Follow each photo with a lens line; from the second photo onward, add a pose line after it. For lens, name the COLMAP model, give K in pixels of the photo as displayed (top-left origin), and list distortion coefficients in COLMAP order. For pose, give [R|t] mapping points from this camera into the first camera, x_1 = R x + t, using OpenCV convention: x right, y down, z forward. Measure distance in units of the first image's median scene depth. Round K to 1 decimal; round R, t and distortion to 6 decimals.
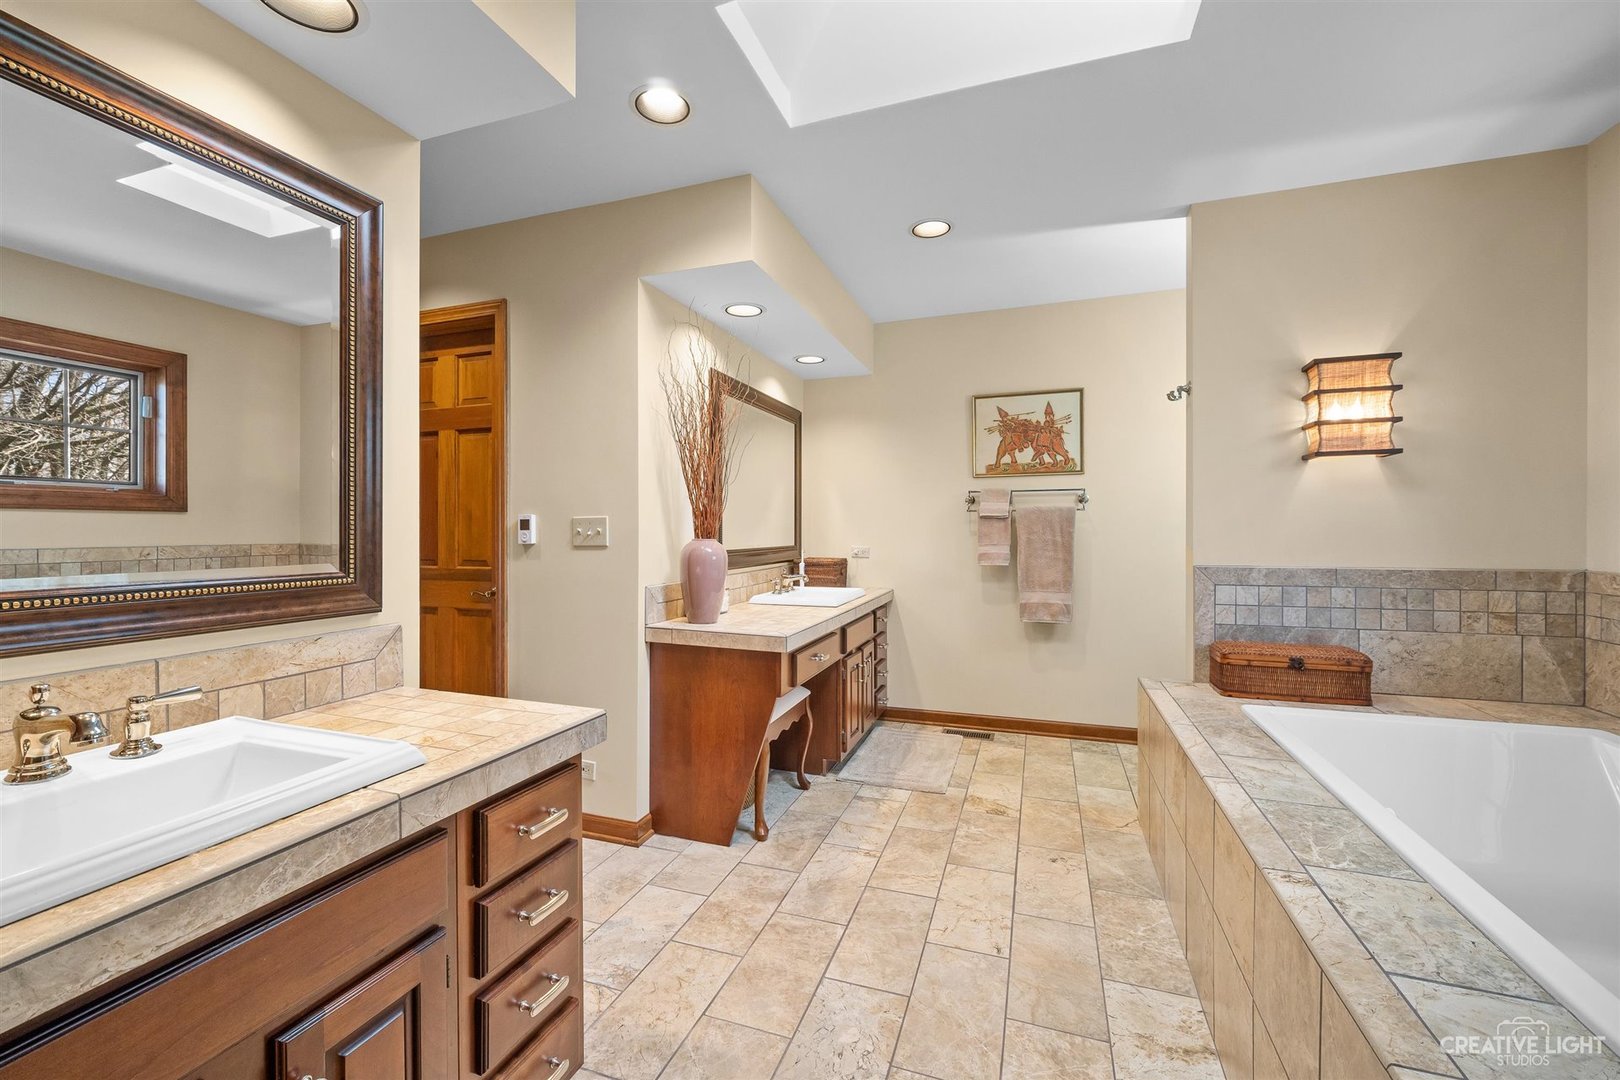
lens RADIAL K [[654.0, 0, 800.2], [0, 654.0, 528.6], [0, 0, 1]] dist [-0.002449, -0.000324]
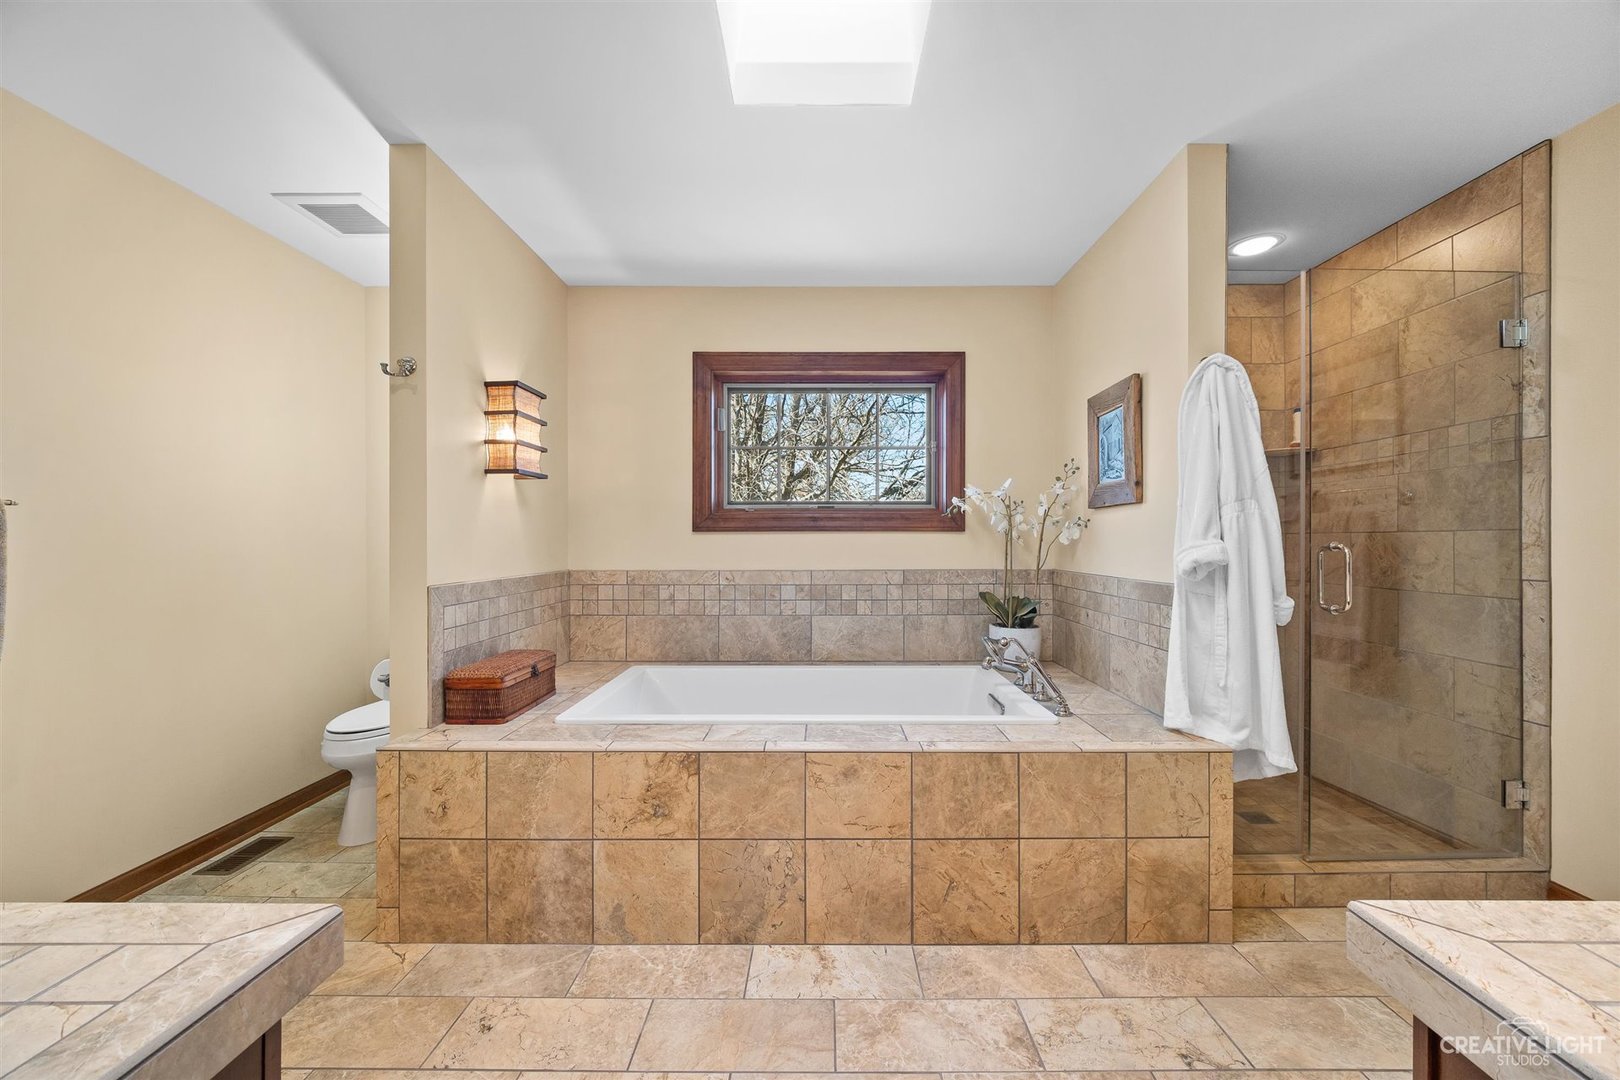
lens RADIAL K [[654.0, 0, 814.5], [0, 654.0, 544.3], [0, 0, 1]] dist [-0.002449, -0.000324]
pose [[-0.330556, -0.000255, 0.943786, -0.531813], [0.006121, 0.999978, 0.002414, 0.007240], [-0.943766, 0.006575, -0.330547, 1.309726]]
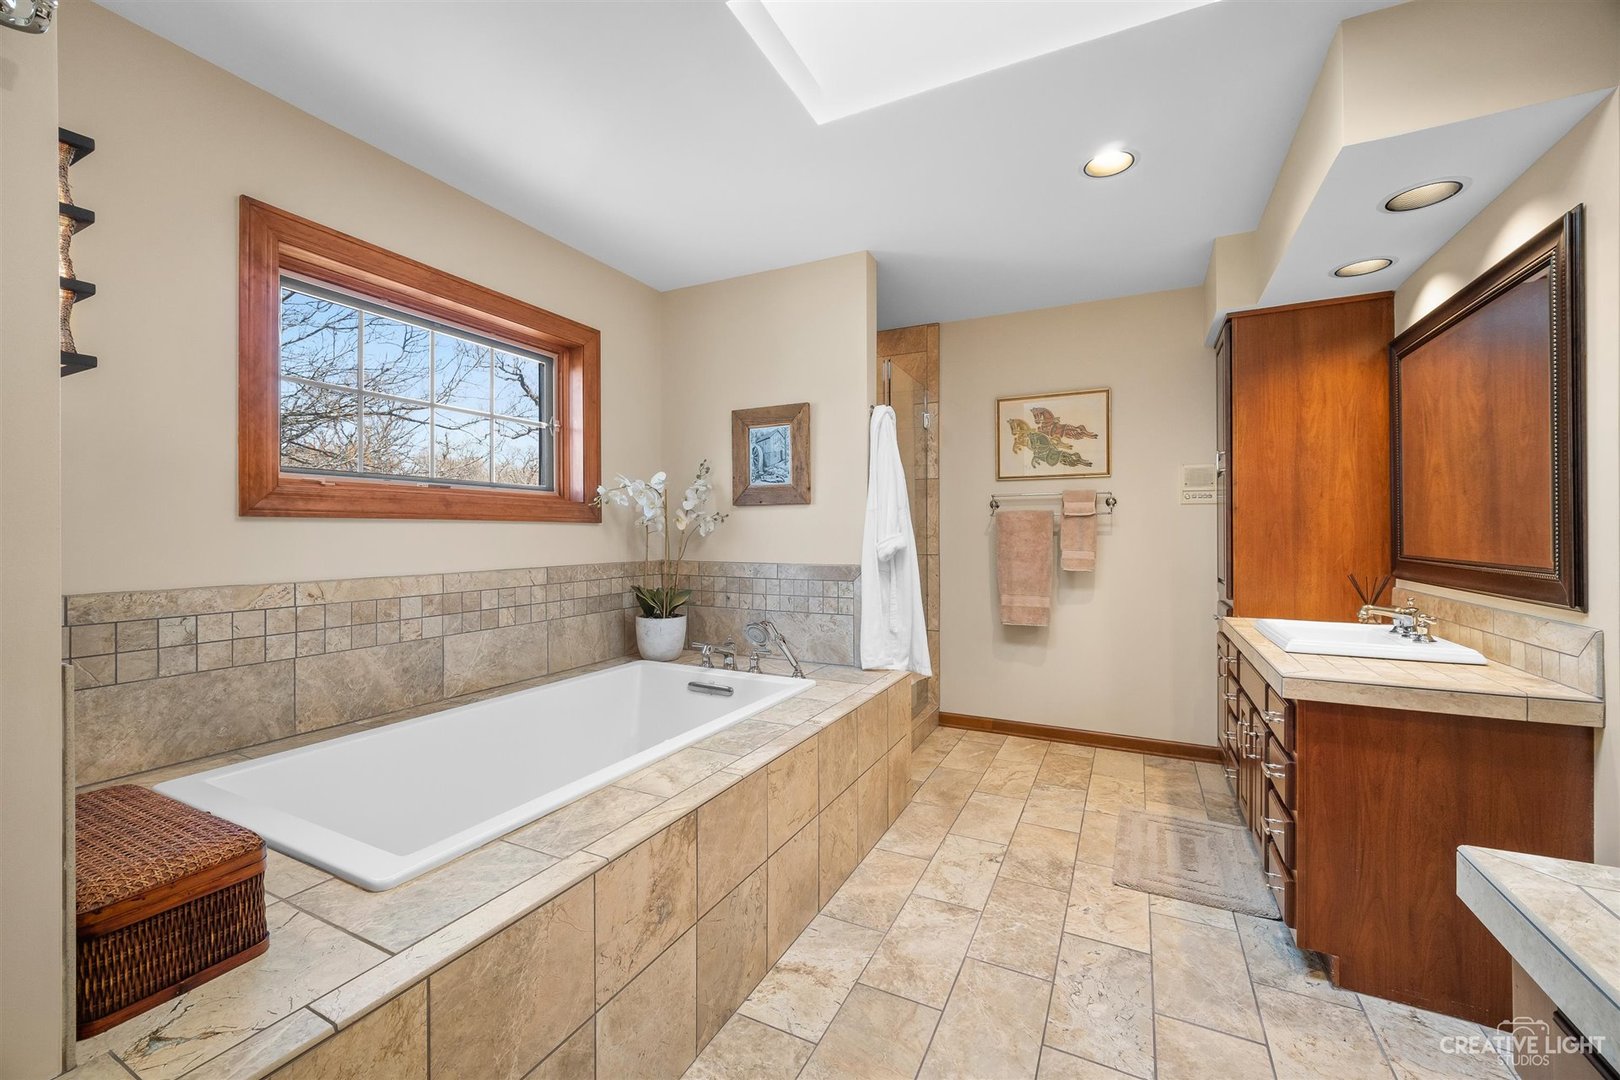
lens RADIAL K [[654.0, 0, 809.8], [0, 654.0, 535.9], [0, 0, 1]] dist [-0.002449, -0.000324]
pose [[-0.993629, 0.002034, 0.112686, 0.399819], [0.003009, 0.999960, 0.008481, -0.001877], [-0.112664, 0.008766, -0.993594, 2.005537]]
